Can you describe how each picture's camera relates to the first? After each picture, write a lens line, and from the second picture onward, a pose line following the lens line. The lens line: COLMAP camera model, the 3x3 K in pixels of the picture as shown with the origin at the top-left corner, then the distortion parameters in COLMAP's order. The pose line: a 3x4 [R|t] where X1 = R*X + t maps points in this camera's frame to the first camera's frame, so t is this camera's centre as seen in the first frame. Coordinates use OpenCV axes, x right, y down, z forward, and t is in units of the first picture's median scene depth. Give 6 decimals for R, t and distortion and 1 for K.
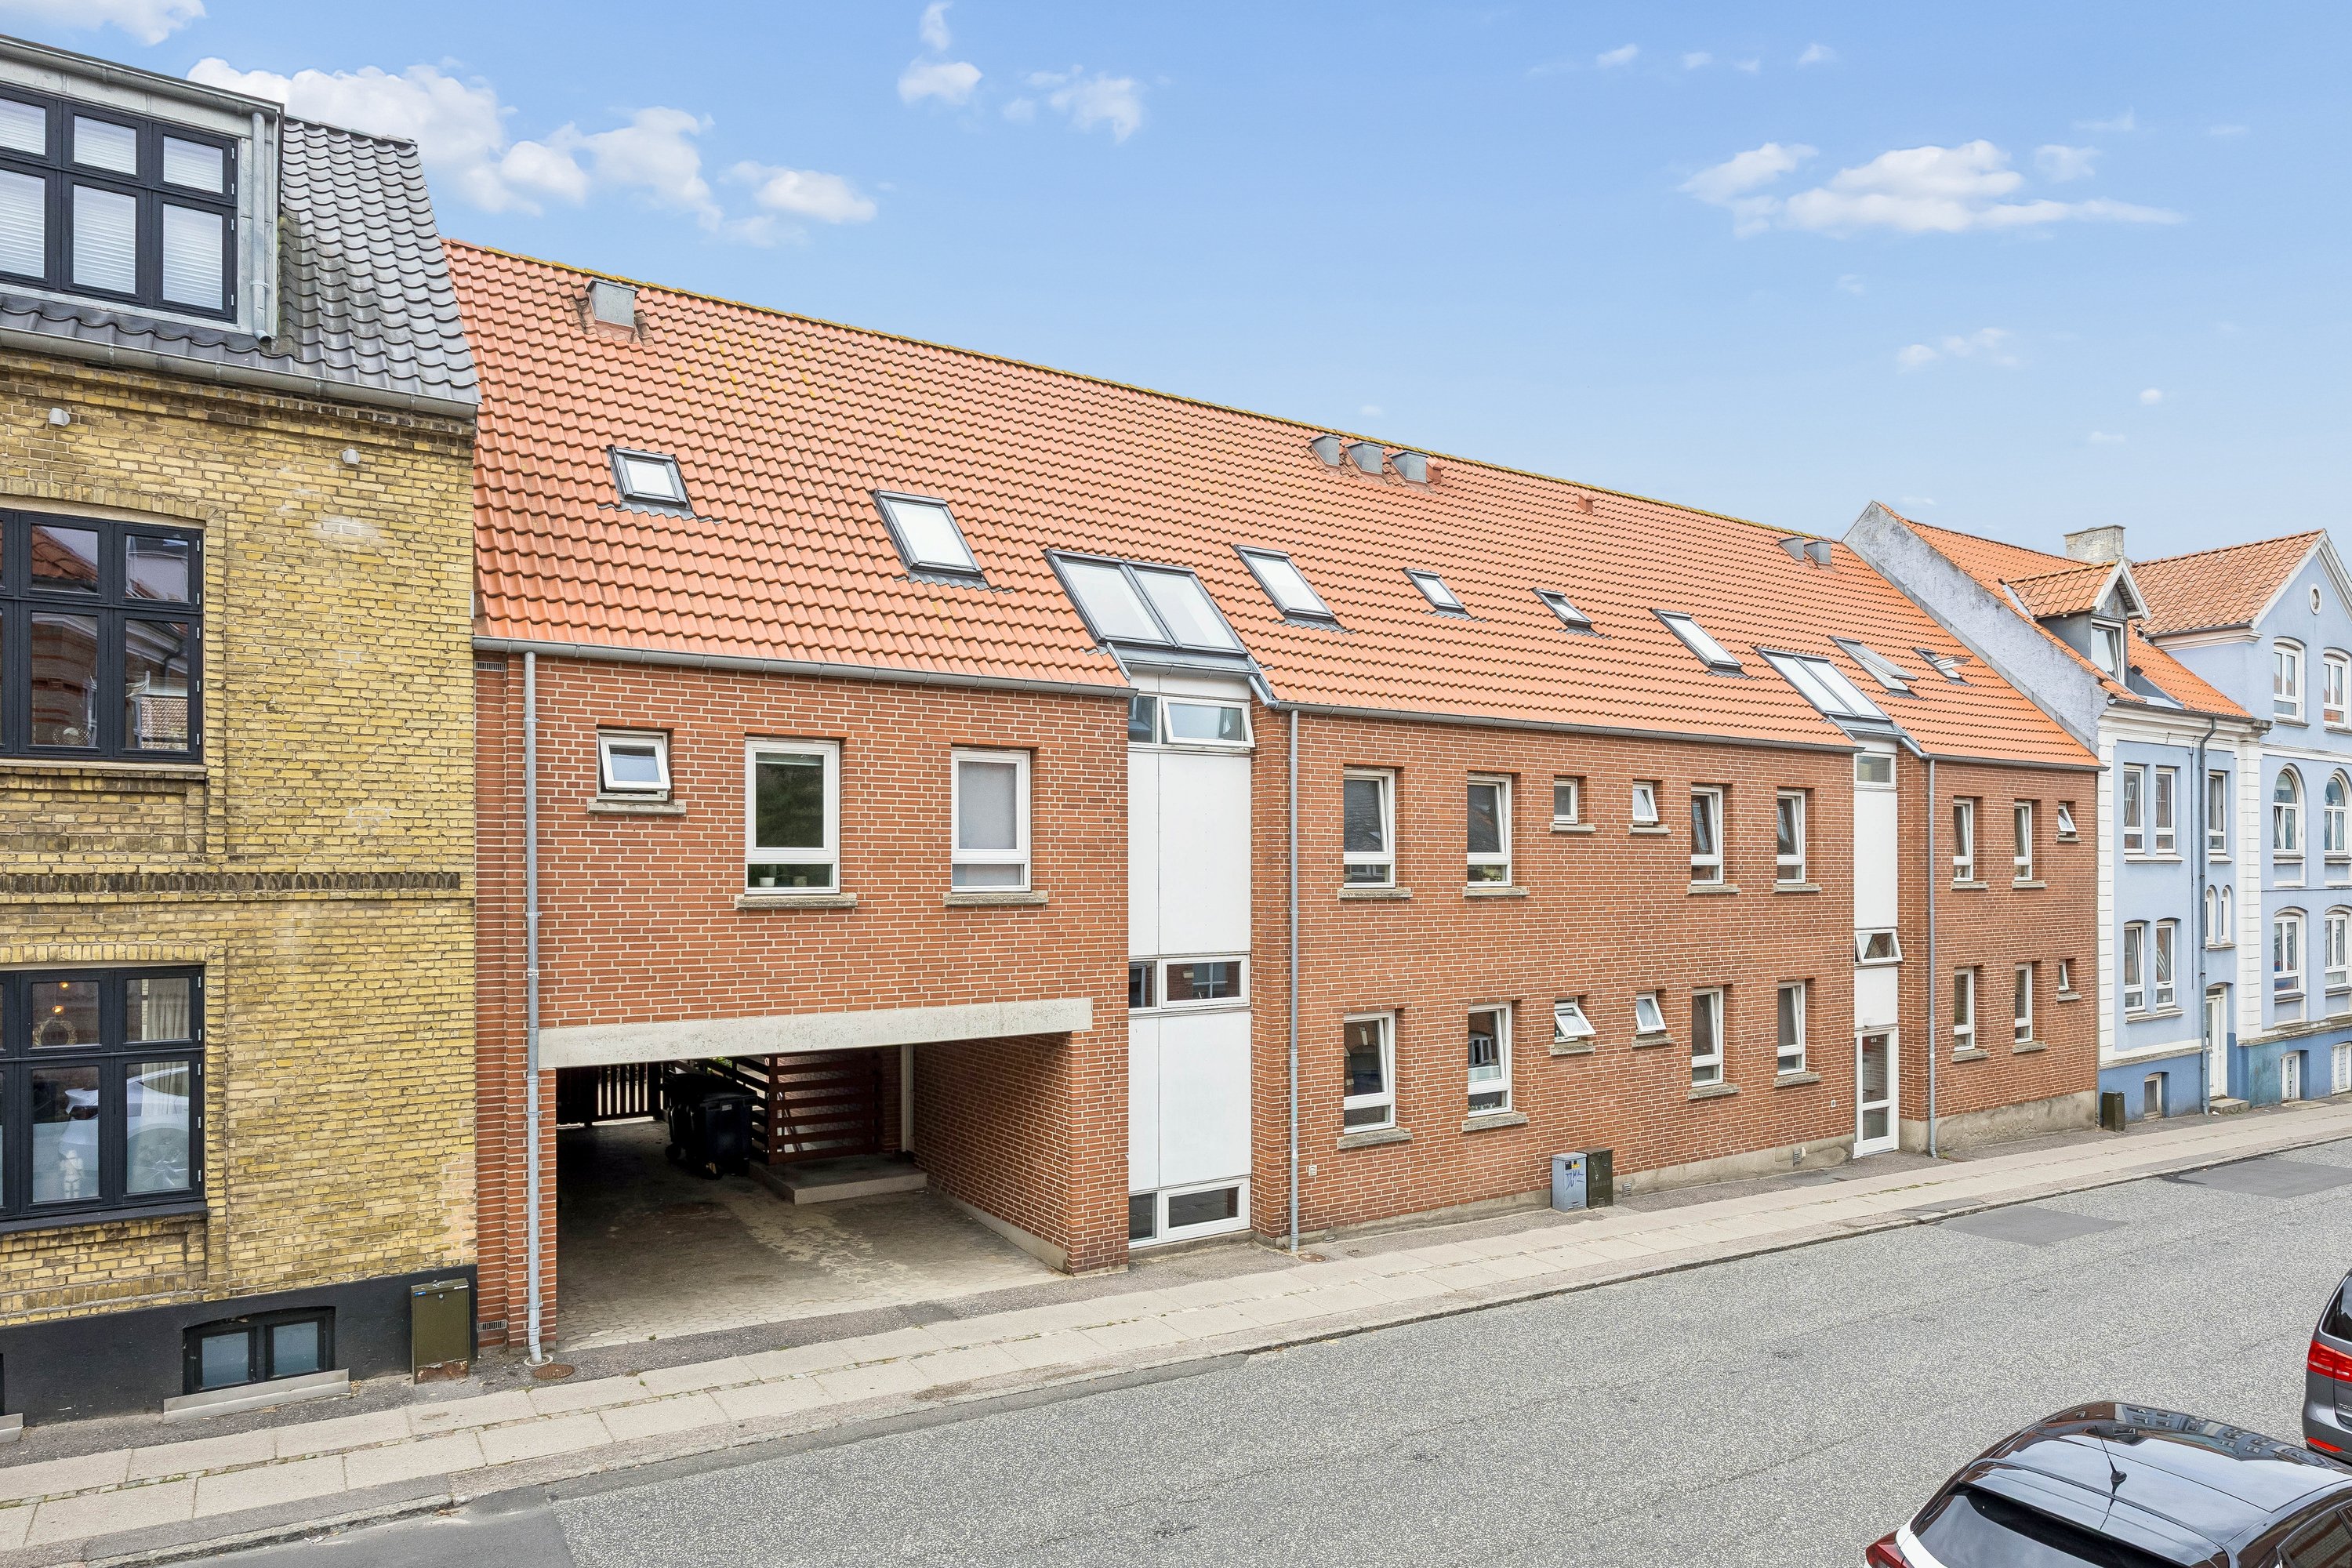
lens RADIAL K [[1452.9, 0, 1186.7], [0, 1452.9, 826.4], [0, 0, 1]] dist [-0.010116, -0.001882]
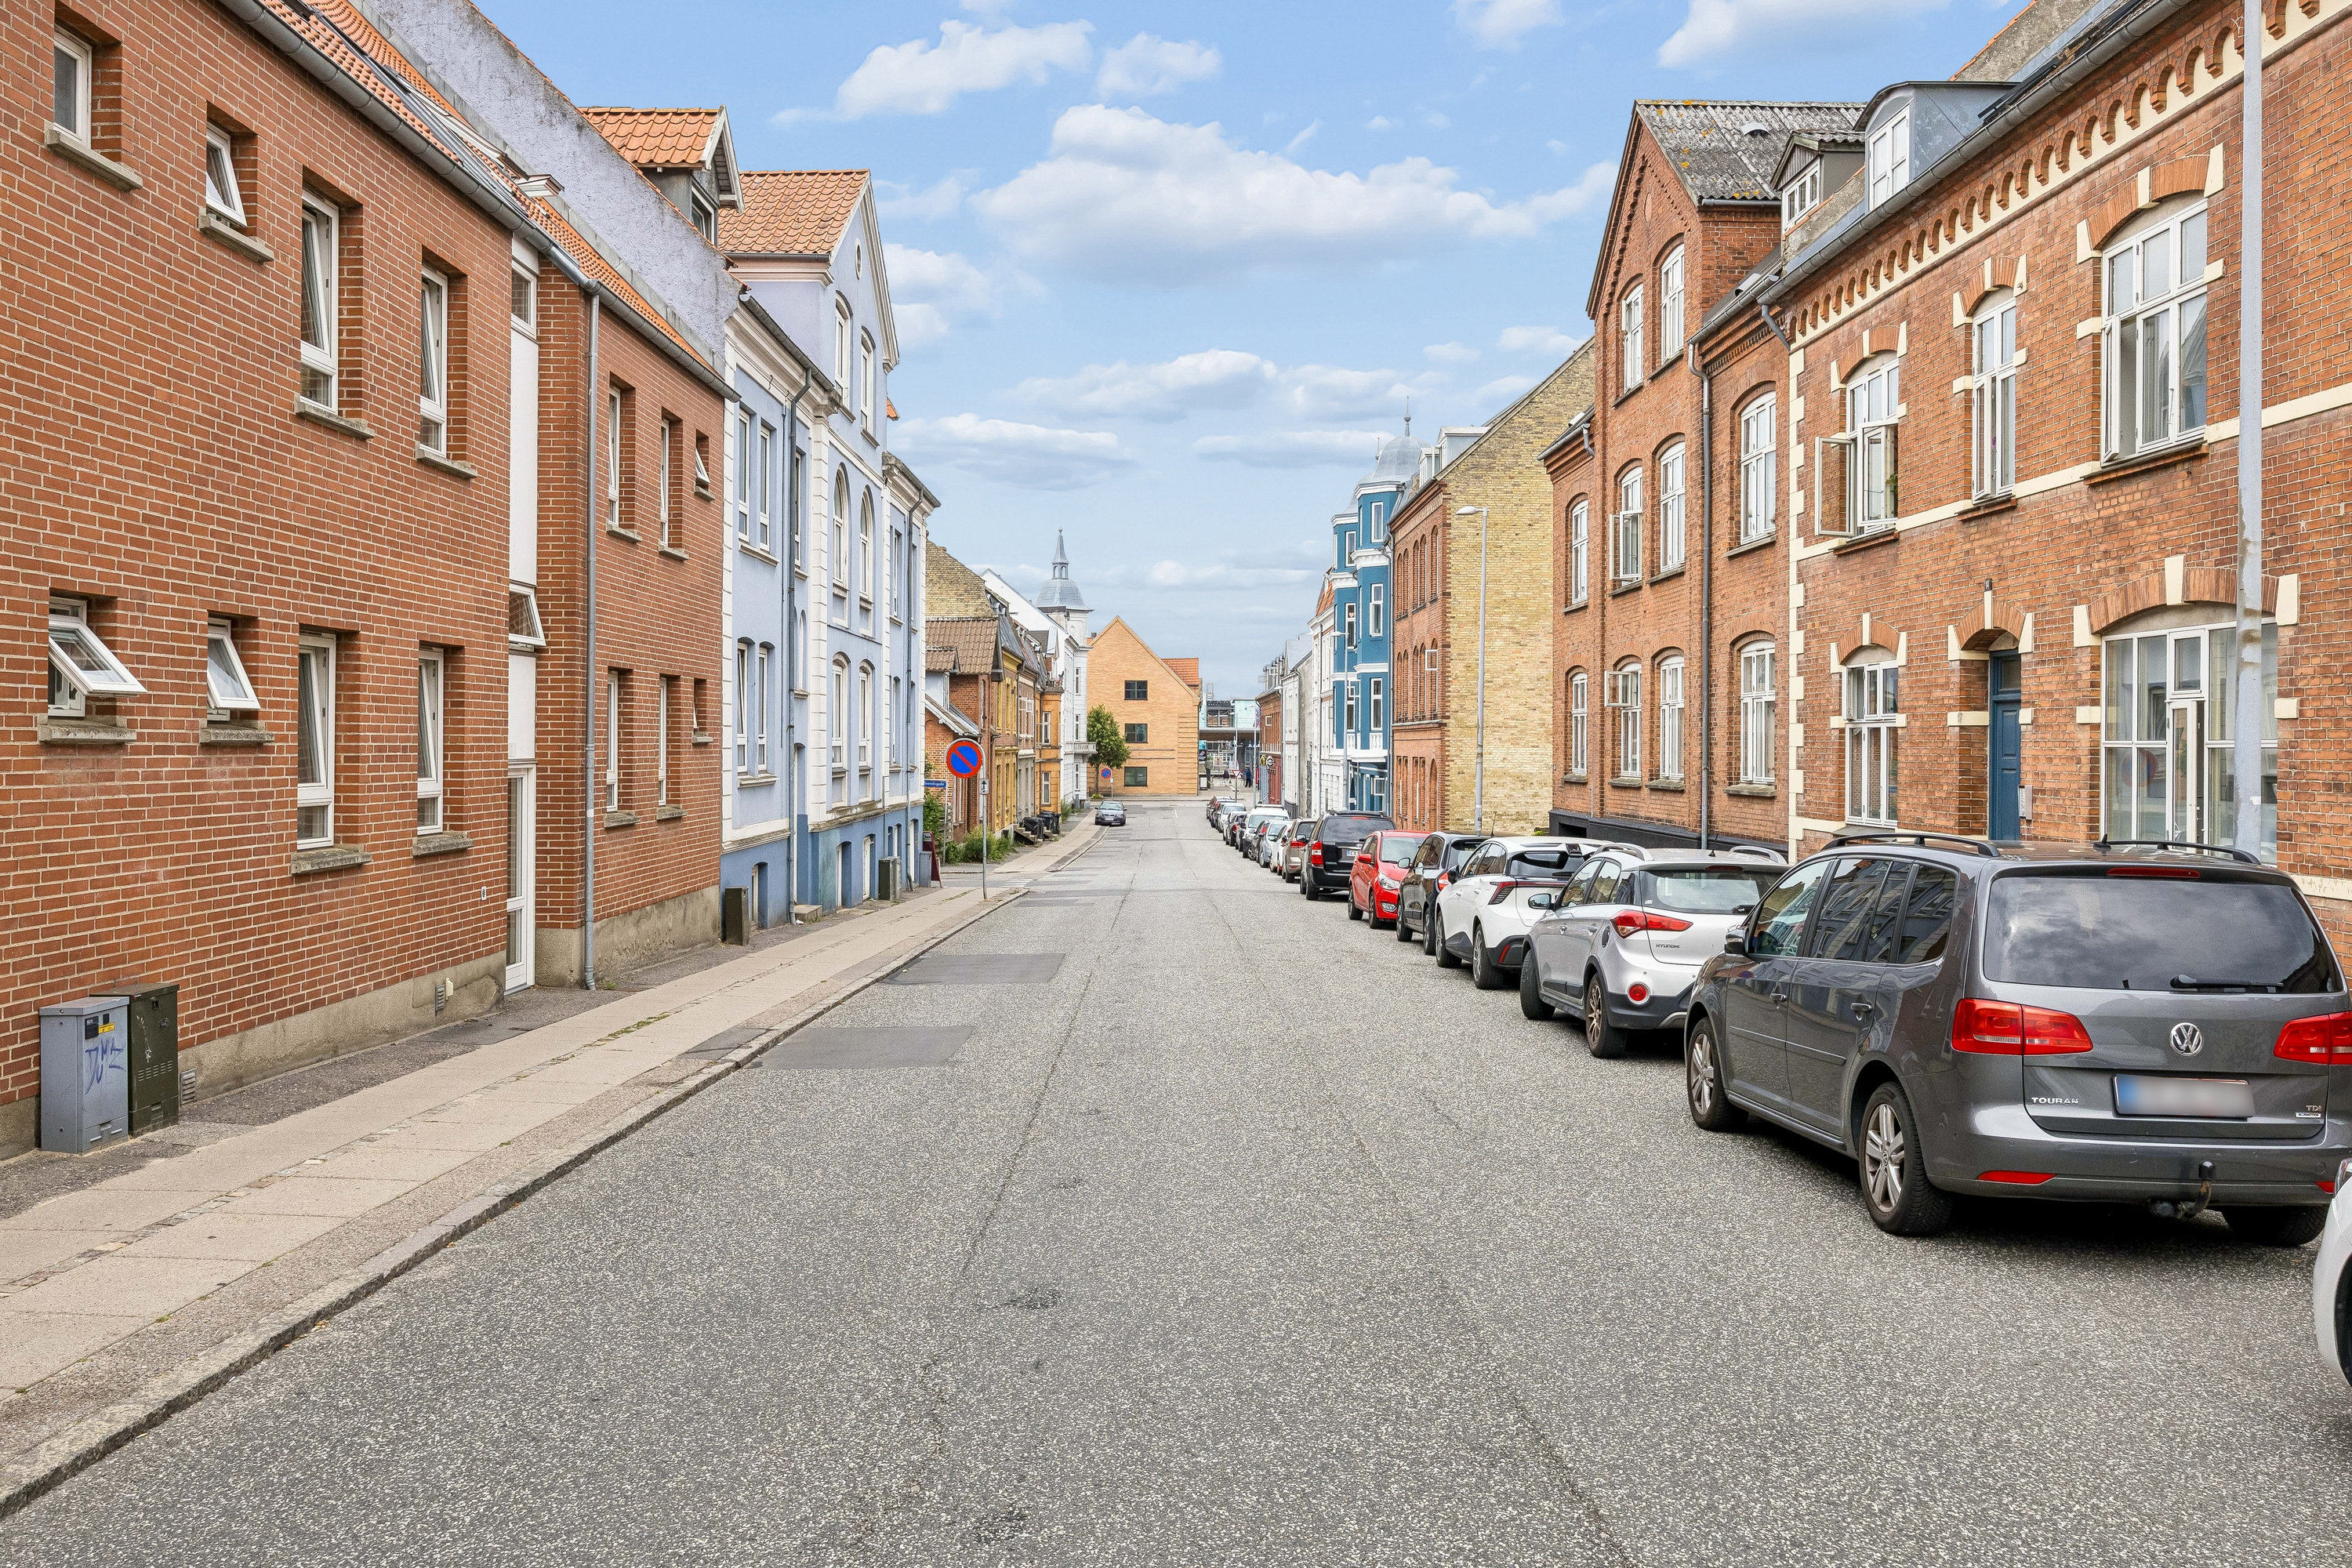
lens RADIAL K [[1987.9, 0, 1178.8], [0, 1987.9, 743.3], [0, 0, 1]] dist [-0.013312, -0.010591]
pose [[0.550811, -0.000623, 0.834630, -0.009269], [-0.020930, 0.999675, 0.014559, 0.116200], [-0.834367, -0.025488, 0.550619, 0.382732]]
